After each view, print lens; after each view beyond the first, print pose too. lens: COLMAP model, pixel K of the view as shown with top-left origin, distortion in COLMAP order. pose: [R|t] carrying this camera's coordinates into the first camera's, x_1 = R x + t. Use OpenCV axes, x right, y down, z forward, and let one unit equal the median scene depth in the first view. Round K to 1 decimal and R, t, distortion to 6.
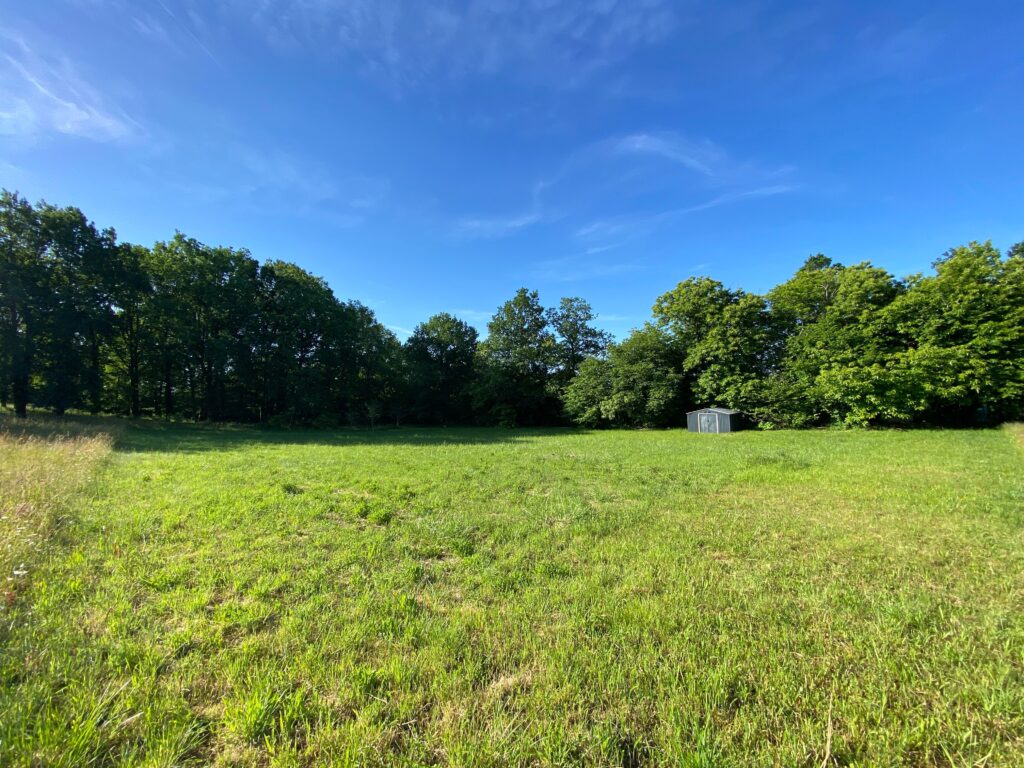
lens RADIAL K [[404.2, 0, 509.7], [0, 404.2, 392.6], [0, 0, 1]] dist [-0.001152, -0.012198]
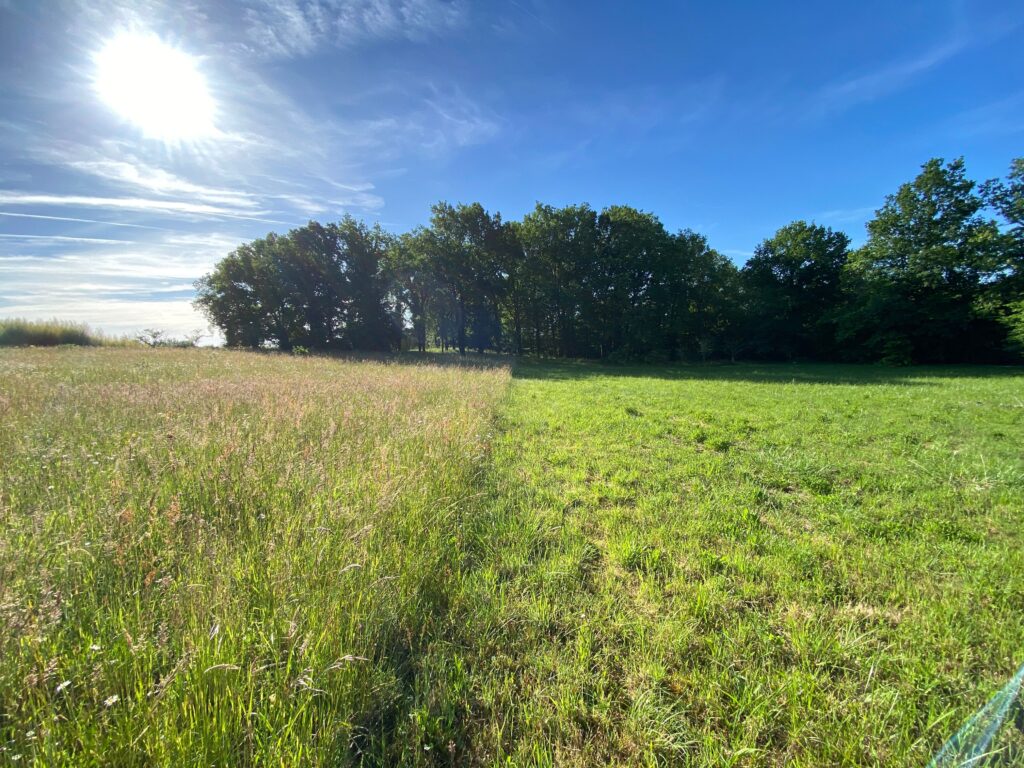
lens RADIAL K [[404.2, 0, 510.7], [0, 404.2, 388.5], [0, 0, 1]] dist [-0.001152, -0.012198]
pose [[0.717118, 0.049260, -0.695209, 0.011834], [0.053831, 0.990605, 0.125718, 0.023671], [0.694870, -0.127578, 0.707729, -0.119723]]
